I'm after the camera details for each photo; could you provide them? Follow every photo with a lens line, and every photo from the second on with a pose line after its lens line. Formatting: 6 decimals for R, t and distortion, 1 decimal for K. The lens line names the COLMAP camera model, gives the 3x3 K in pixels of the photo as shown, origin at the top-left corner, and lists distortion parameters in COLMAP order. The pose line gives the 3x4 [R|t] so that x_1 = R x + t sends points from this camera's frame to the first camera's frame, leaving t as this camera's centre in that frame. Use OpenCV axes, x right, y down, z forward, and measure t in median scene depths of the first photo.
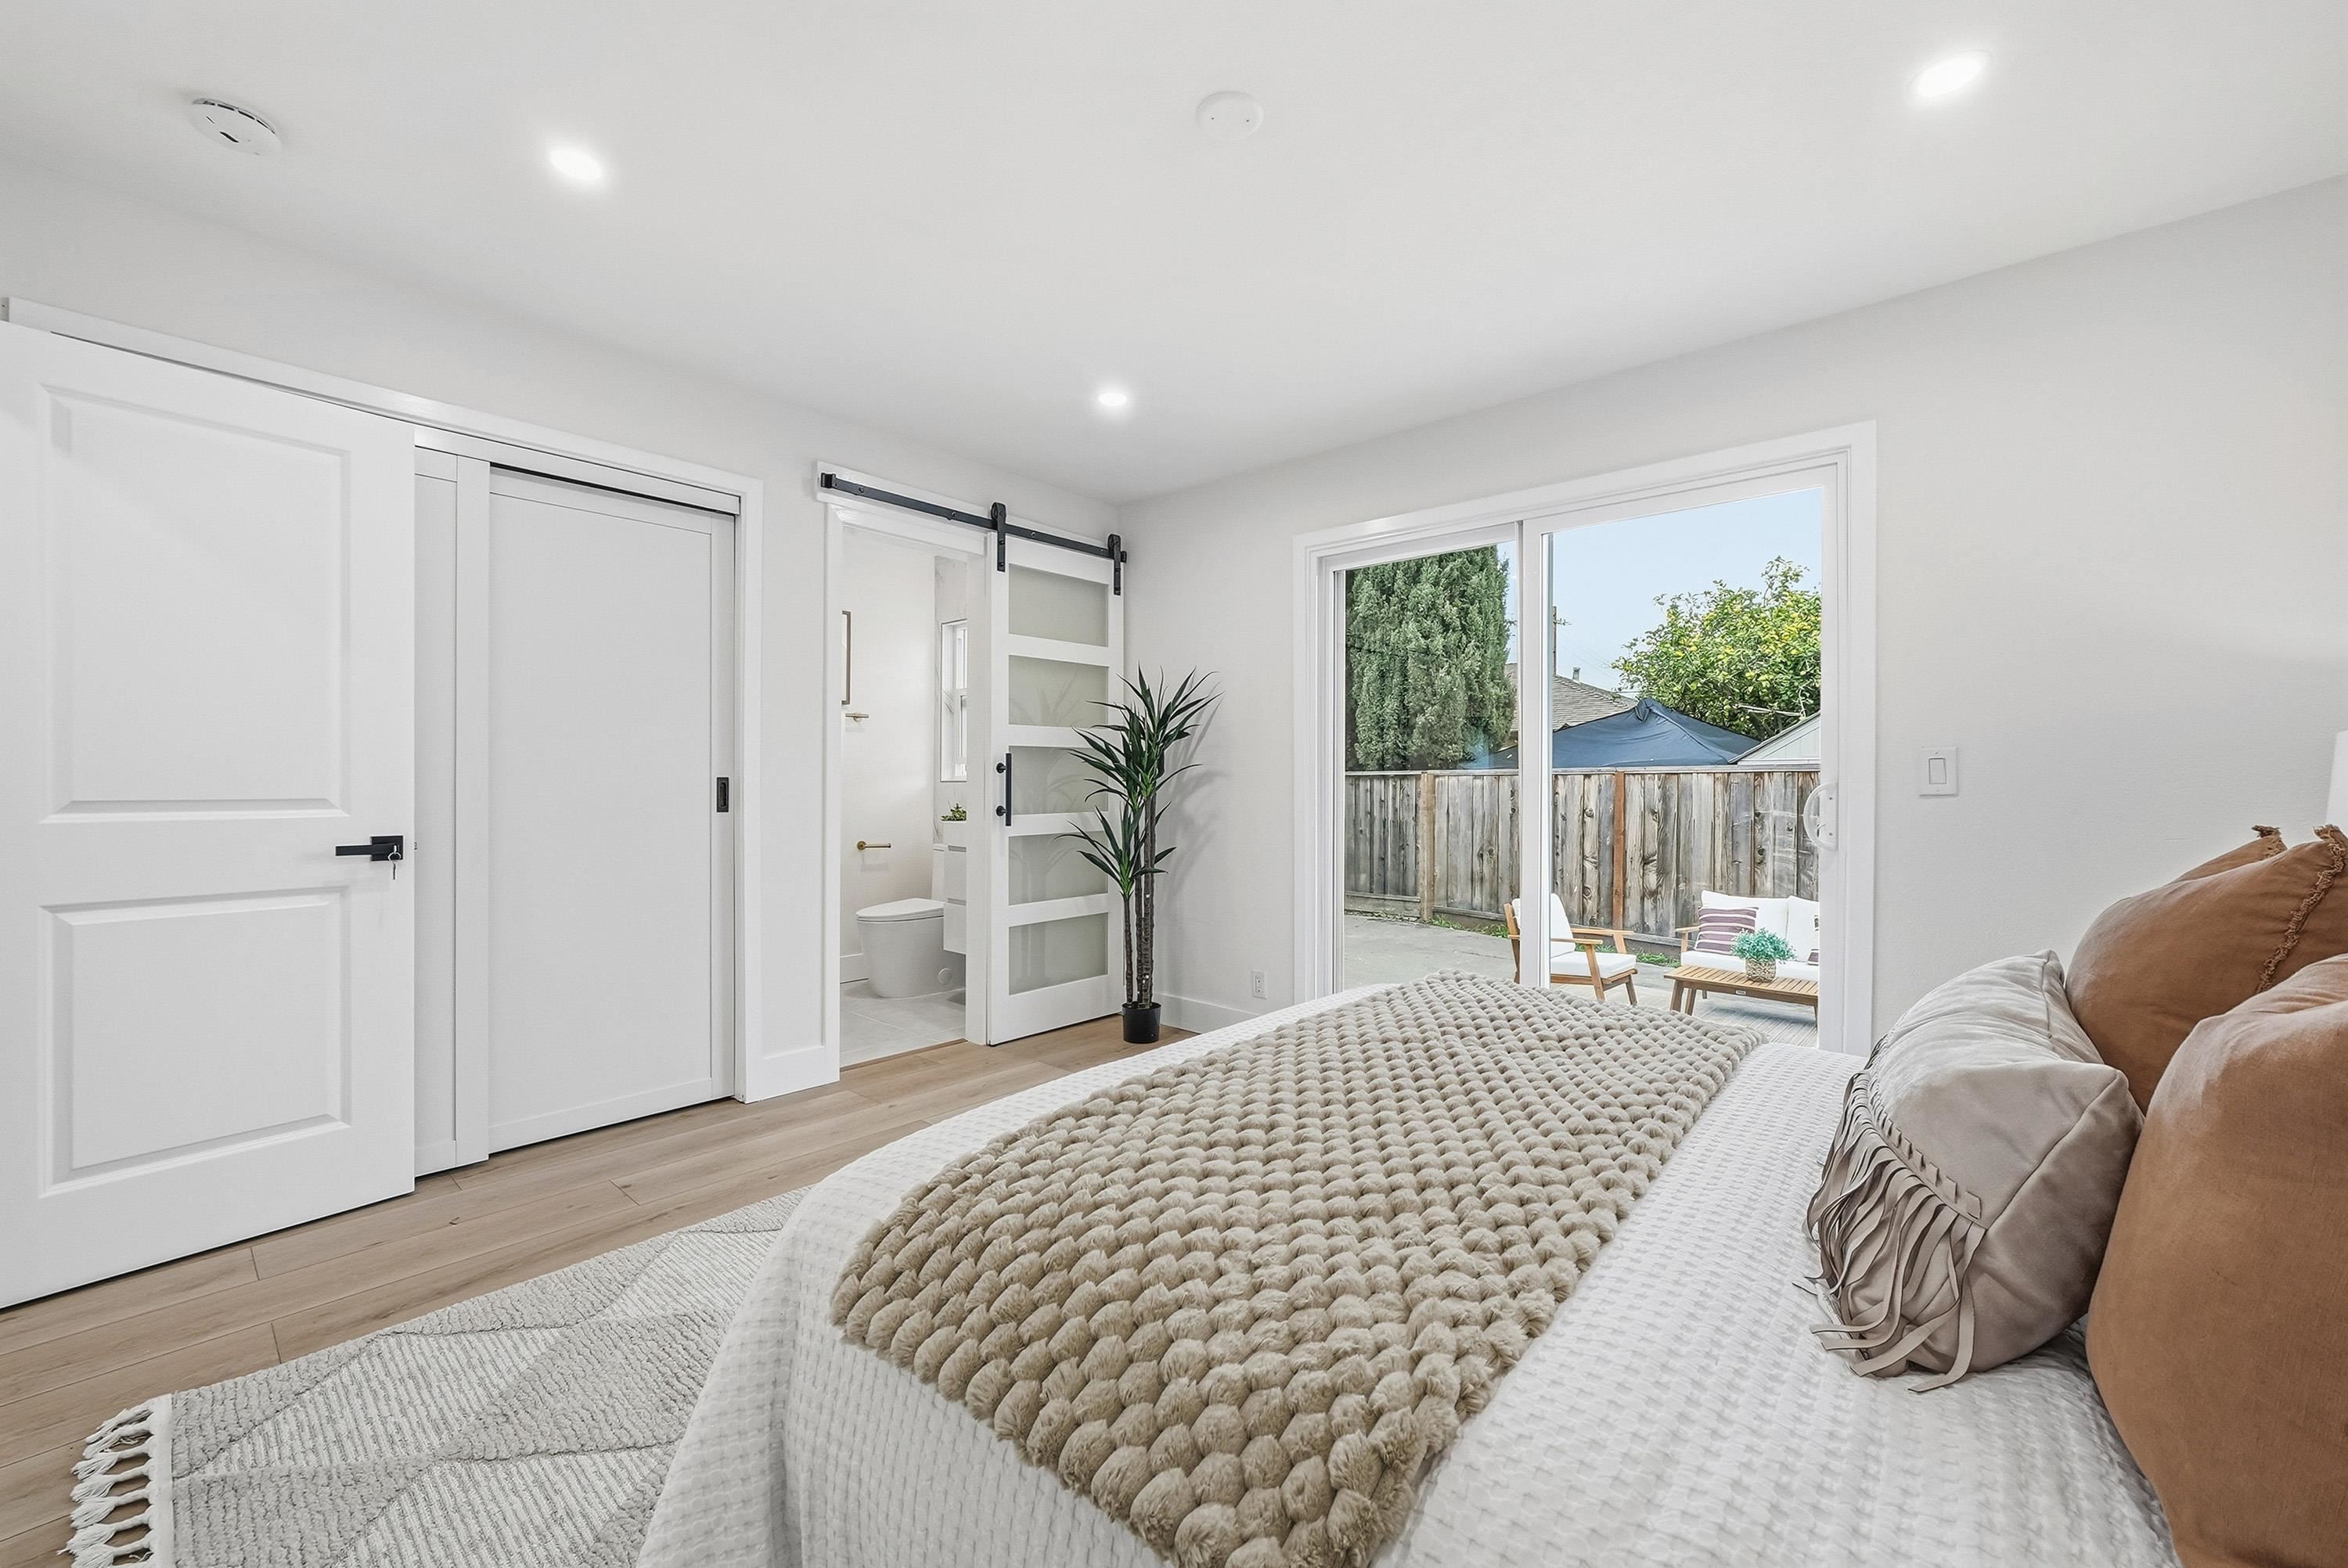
lens RADIAL K [[935.3, 0, 1170.6], [0, 935.3, 776.0], [0, 0, 1]] dist [-0.001106, 0.000632]
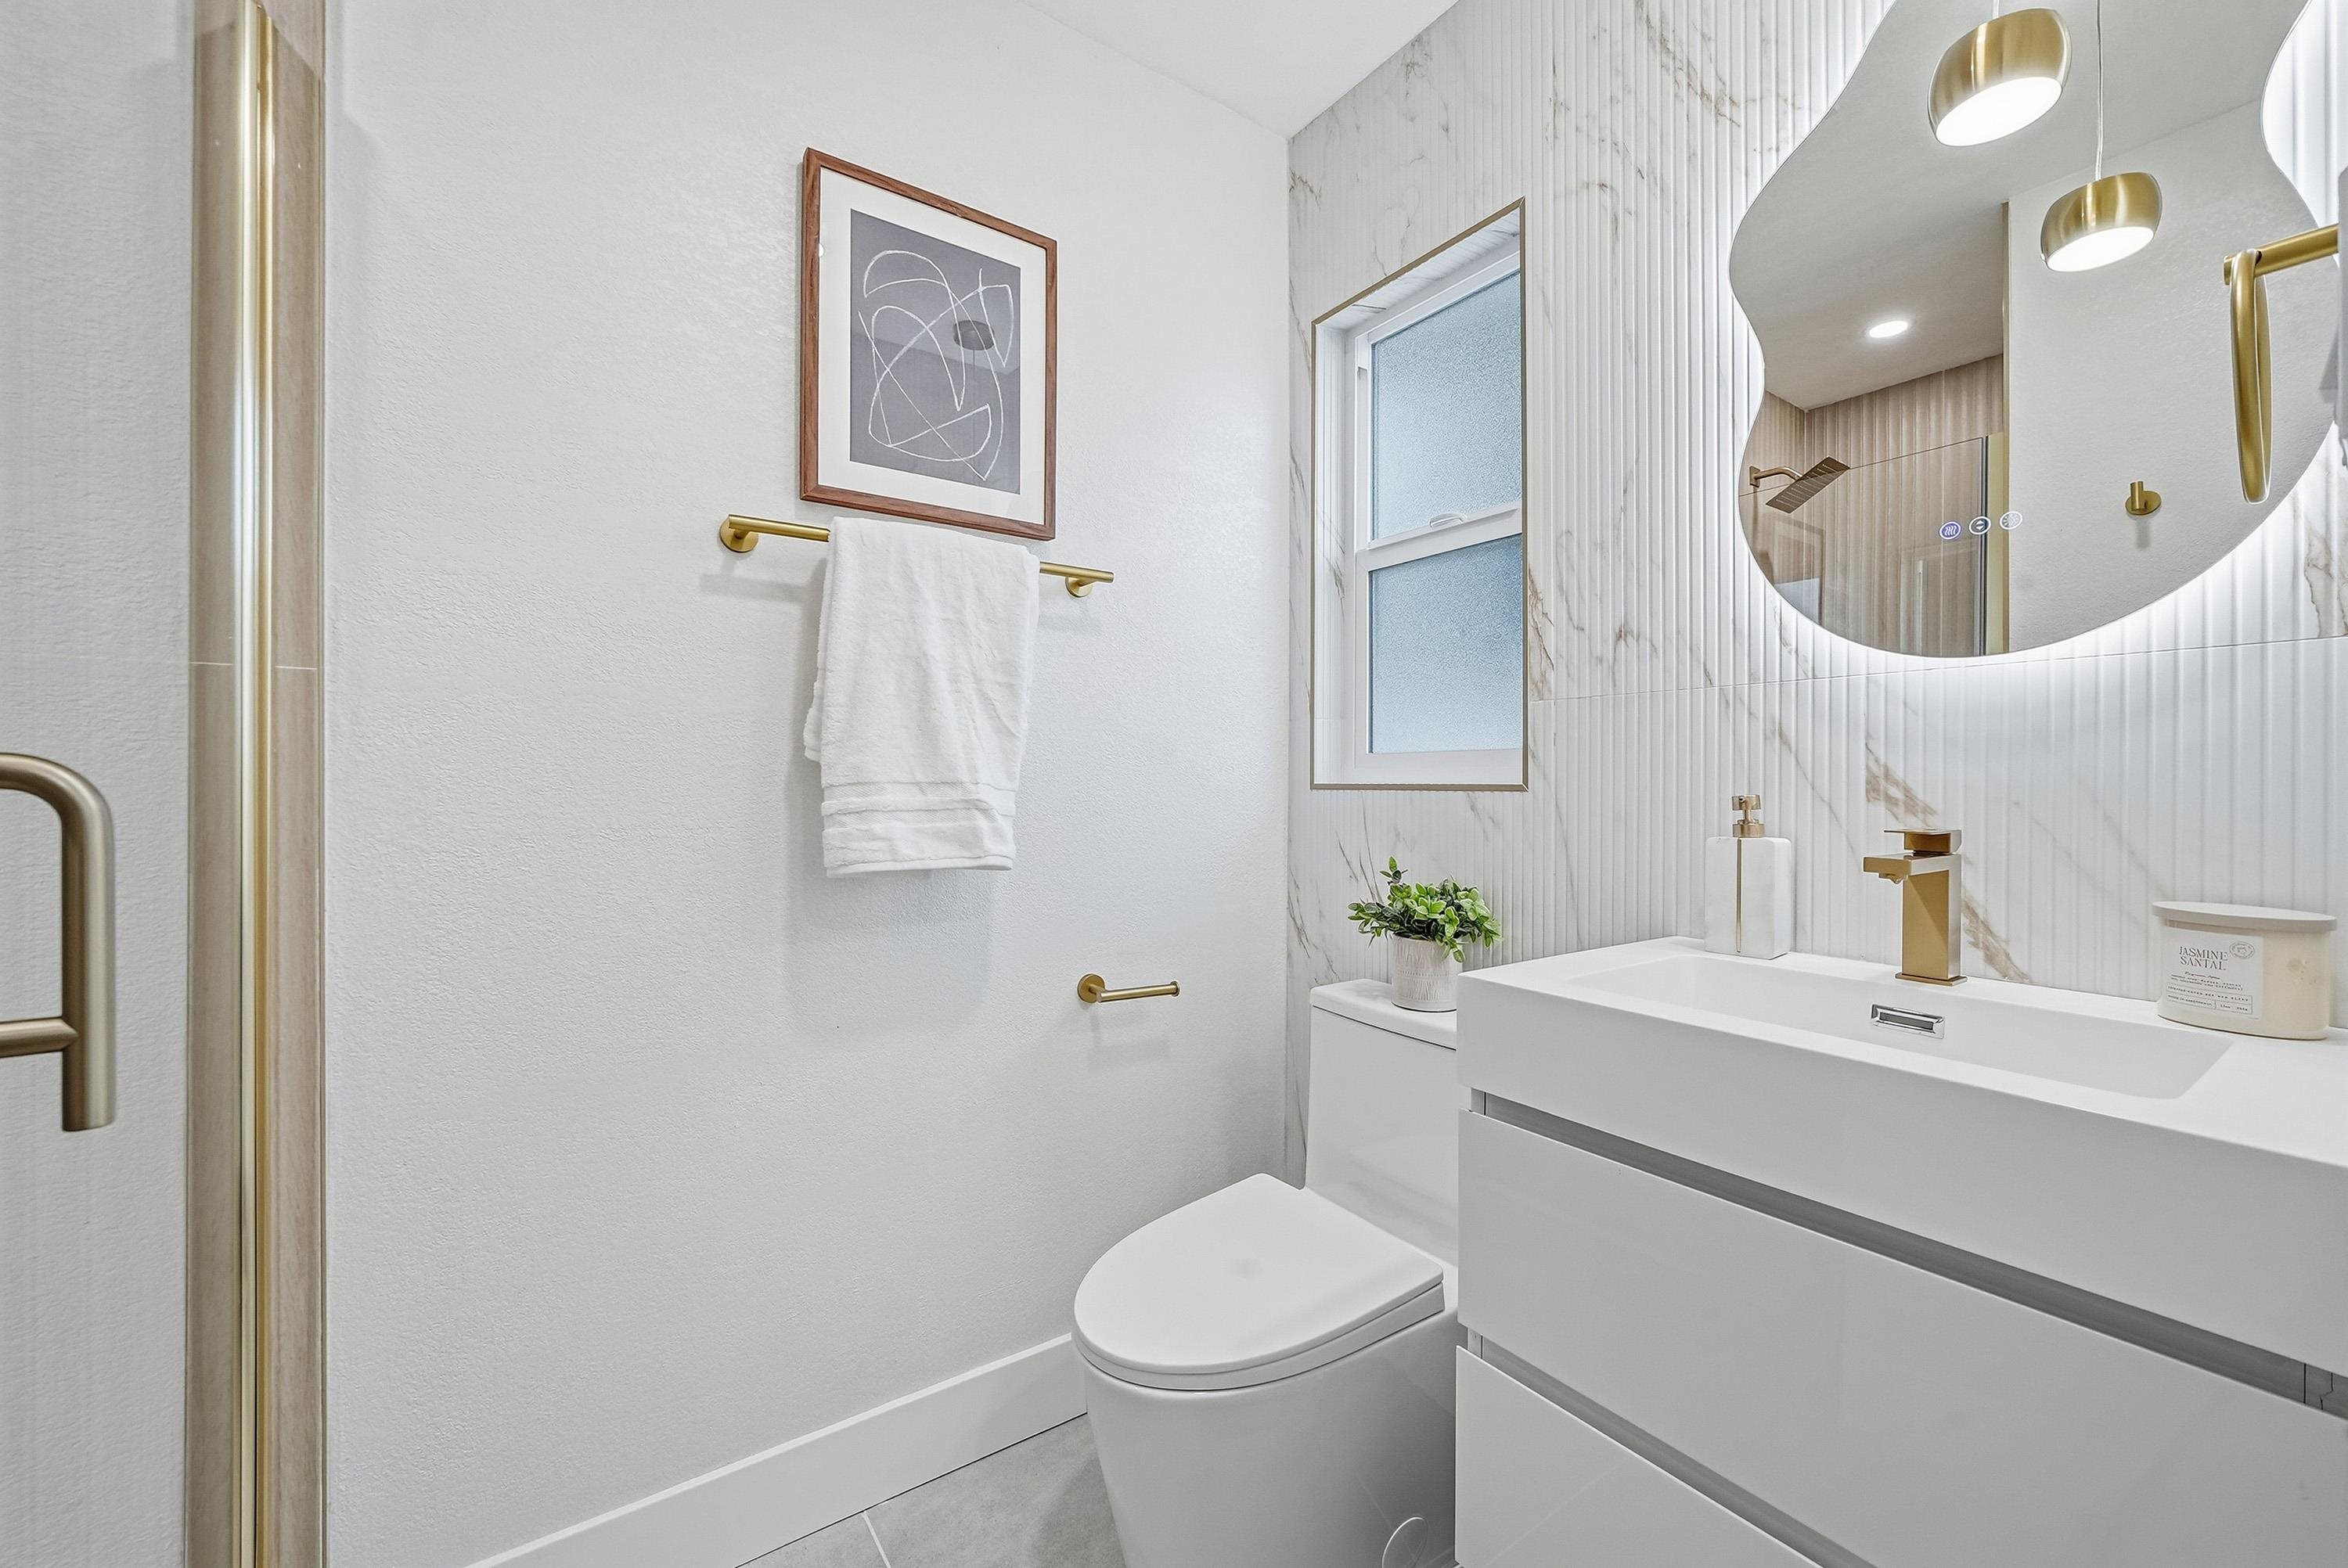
lens RADIAL K [[935.3, 0, 1176.9], [0, 935.3, 785.5], [0, 0, 1]] dist [-0.001106, 0.000632]
pose [[0.973547, -0.000428, -0.228487, -0.229250], [0.001951, 0.999977, 0.006443, 0.004078], [0.228480, -0.006718, 0.973526, 0.696681]]
